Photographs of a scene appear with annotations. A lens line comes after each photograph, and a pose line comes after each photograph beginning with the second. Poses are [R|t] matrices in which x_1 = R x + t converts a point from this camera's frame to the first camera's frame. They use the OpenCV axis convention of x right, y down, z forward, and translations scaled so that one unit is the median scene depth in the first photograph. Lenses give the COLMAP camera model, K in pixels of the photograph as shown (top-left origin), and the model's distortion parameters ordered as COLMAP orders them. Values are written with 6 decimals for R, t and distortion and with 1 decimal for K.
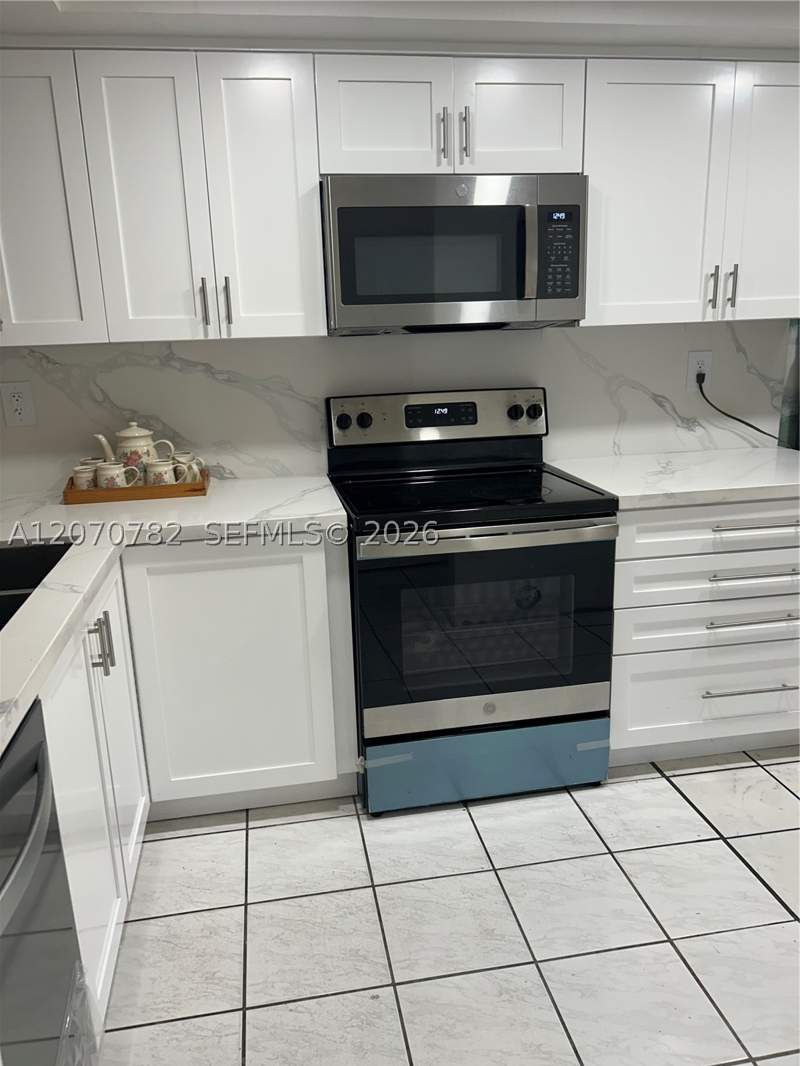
lens RADIAL K [[802.9, 0, 404.8], [0, 802.9, 534.4], [0, 0, 1]] dist [0.066806, -0.080060]
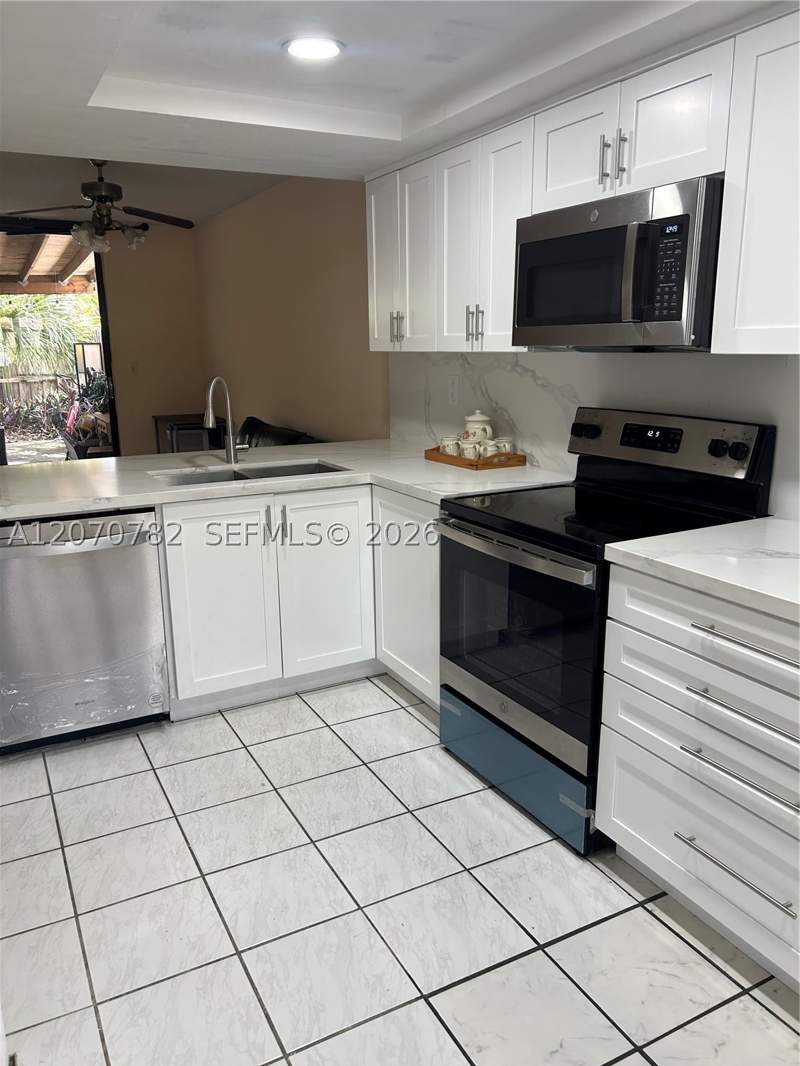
lens RADIAL K [[802.9, 0, 404.8], [0, 802.9, 534.4], [0, 0, 1]] dist [0.066806, -0.080060]
pose [[0.324710, 0.248605, -0.912556, 0.973715], [-0.237316, 0.955387, 0.175830, -0.157523], [0.915557, 0.159471, 0.369221, 0.448830]]
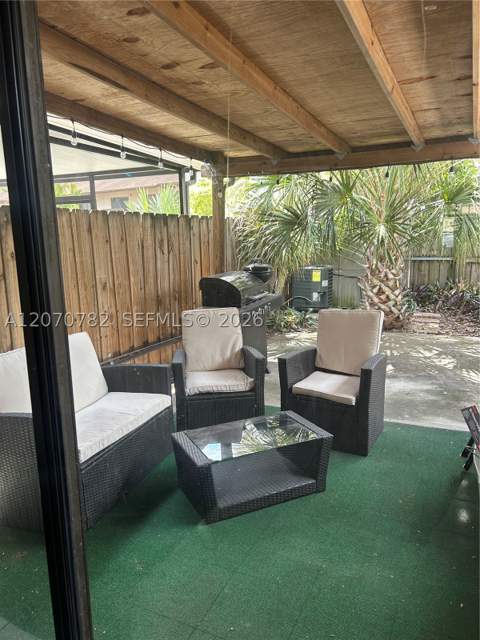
lens RADIAL K [[482.0, 0, 242.9], [0, 482.0, 320.8], [0, 0, 1]] dist [0.066806, -0.080060]
pose [[-0.555066, 0.193167, -0.809066, -2.170432], [-0.169626, 0.925937, 0.337444, -0.024350], [0.814327, 0.324542, -0.481190, 0.354801]]
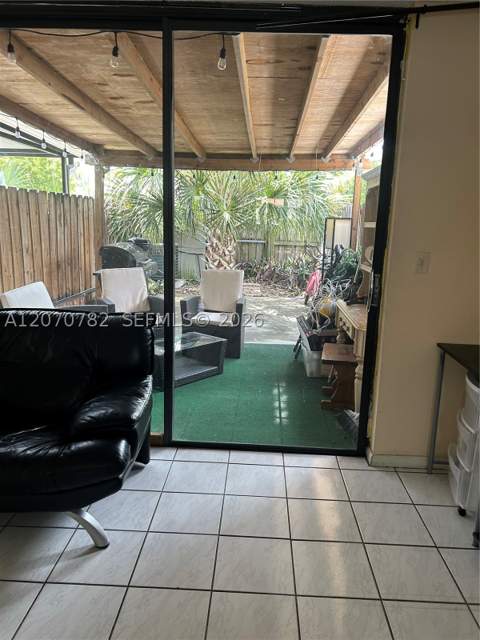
lens RADIAL K [[482.0, 0, 242.9], [0, 482.0, 320.8], [0, 0, 1]] dist [0.066806, -0.080060]
pose [[-0.202746, 0.233443, -0.950999, -1.305205], [-0.267088, 0.921163, 0.283061, -0.049752], [0.942103, 0.311389, -0.124412, 0.336164]]
